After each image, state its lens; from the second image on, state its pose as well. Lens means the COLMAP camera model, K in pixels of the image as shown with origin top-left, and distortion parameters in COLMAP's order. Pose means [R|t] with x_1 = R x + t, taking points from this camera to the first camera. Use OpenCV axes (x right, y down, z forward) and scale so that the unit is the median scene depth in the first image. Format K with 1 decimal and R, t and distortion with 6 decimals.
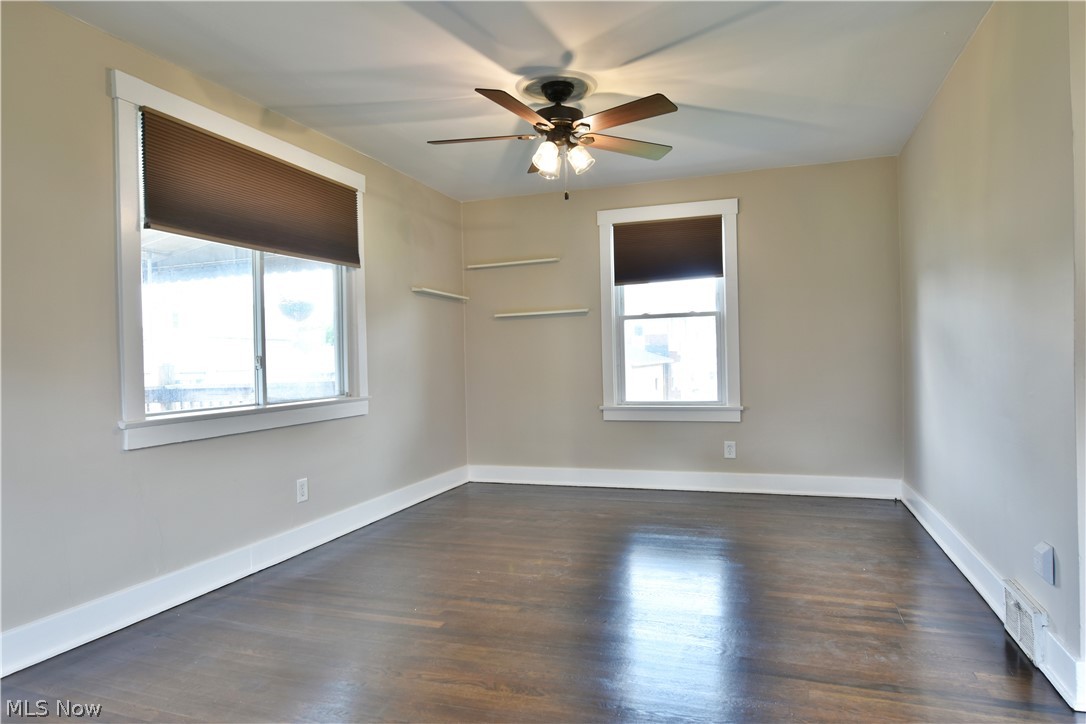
lens RADIAL K [[659.9, 0, 537.9], [0, 659.9, 364.9], [0, 0, 1]] dist [-0.013488, -0.003883]
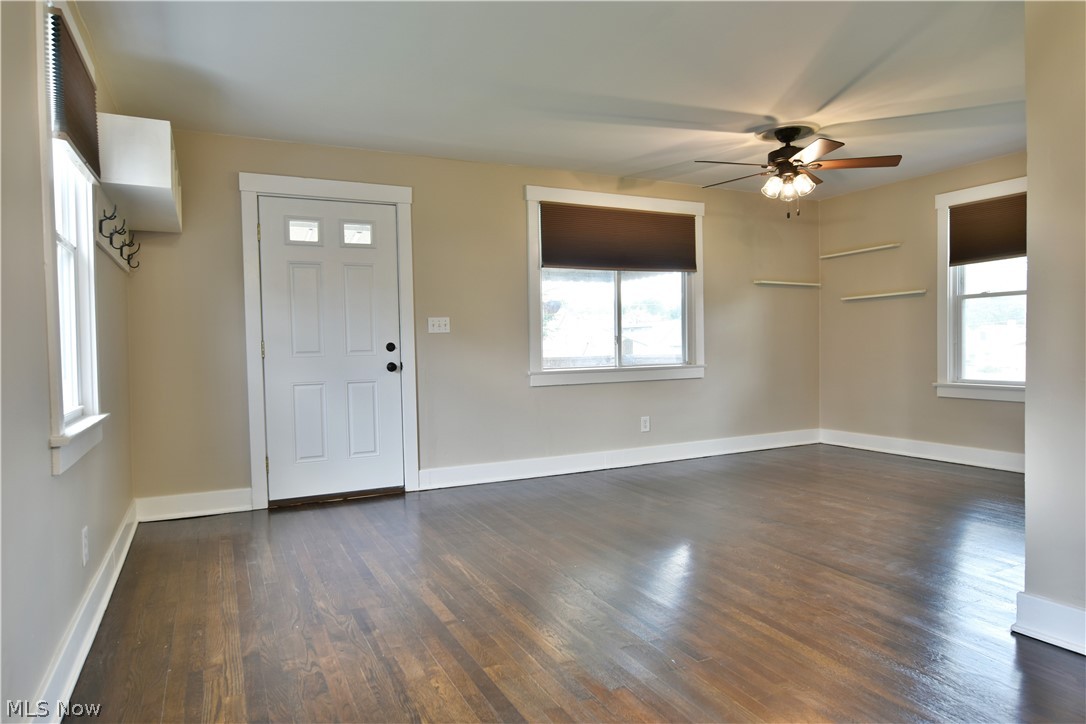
lens RADIAL K [[659.9, 0, 544.1], [0, 659.9, 363.8], [0, 0, 1]] dist [-0.013488, -0.003883]
pose [[0.714609, 0.030476, -0.698859, 0.408877], [-0.004343, 0.999225, 0.039133, -0.005834], [0.699510, -0.024930, 0.714188, -0.189771]]
